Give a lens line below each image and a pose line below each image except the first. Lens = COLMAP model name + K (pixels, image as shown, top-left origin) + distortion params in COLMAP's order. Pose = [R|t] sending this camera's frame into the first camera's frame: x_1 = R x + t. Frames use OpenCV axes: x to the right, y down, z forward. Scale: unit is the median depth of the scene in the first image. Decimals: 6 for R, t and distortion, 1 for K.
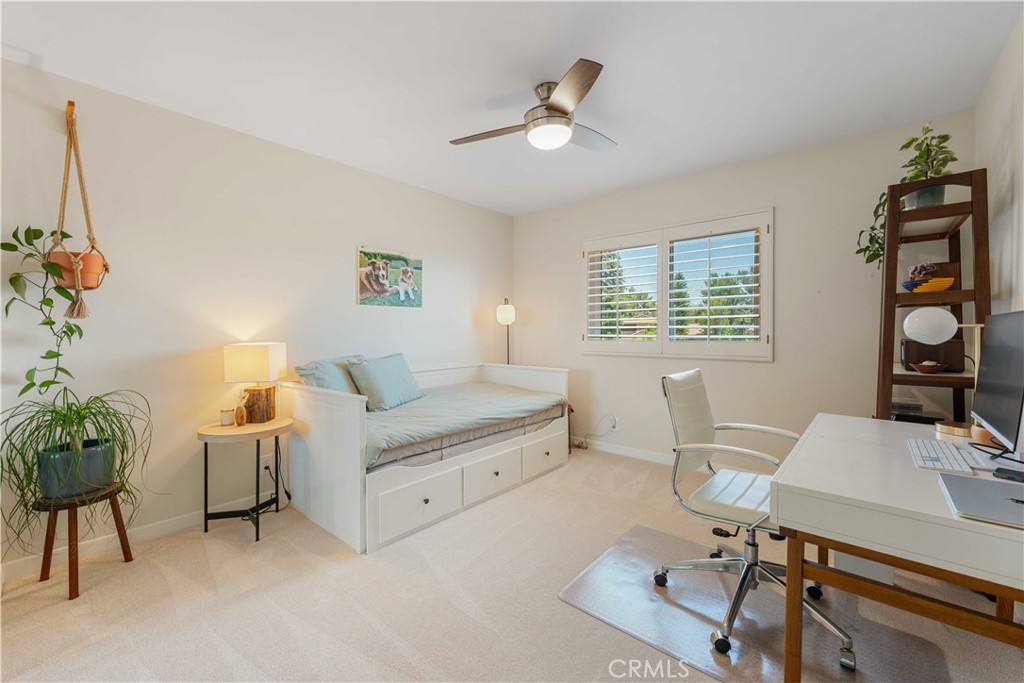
lens RADIAL K [[422.7, 0, 503.9], [0, 422.7, 338.2], [0, 0, 1]] dist [0.000316, -0.000219]
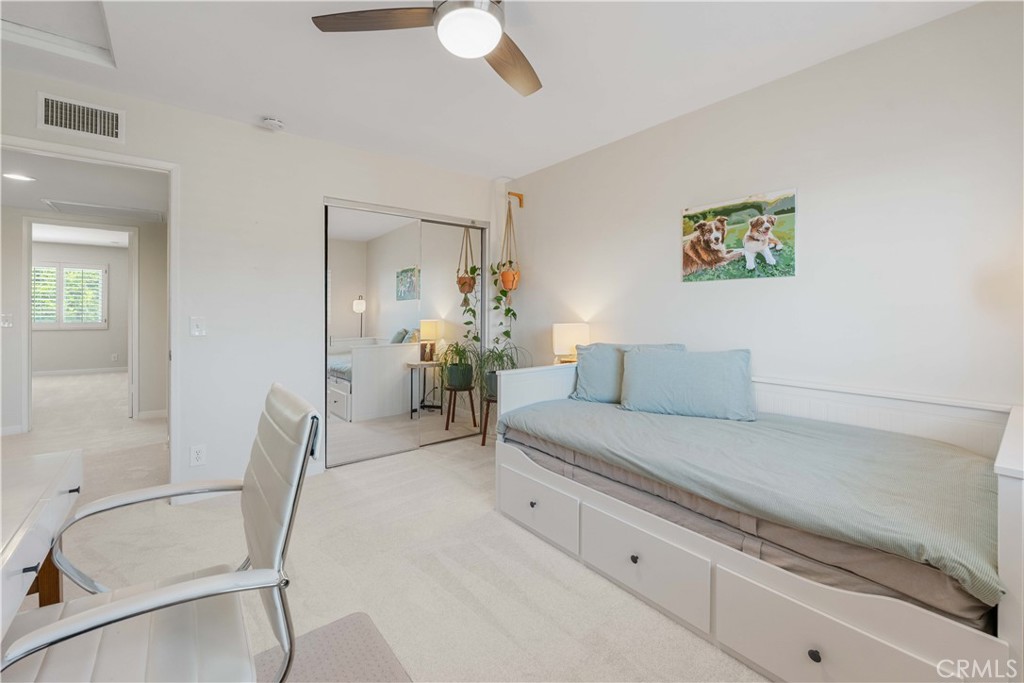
lens RADIAL K [[422.7, 0, 489.0], [0, 422.7, 312.3], [0, 0, 1]] dist [0.000316, -0.000219]
pose [[-0.205086, 0.003030, -0.978739, 0.503246], [-0.024462, 0.999667, 0.008220, -0.018576], [0.978438, 0.025627, -0.204943, 0.768631]]
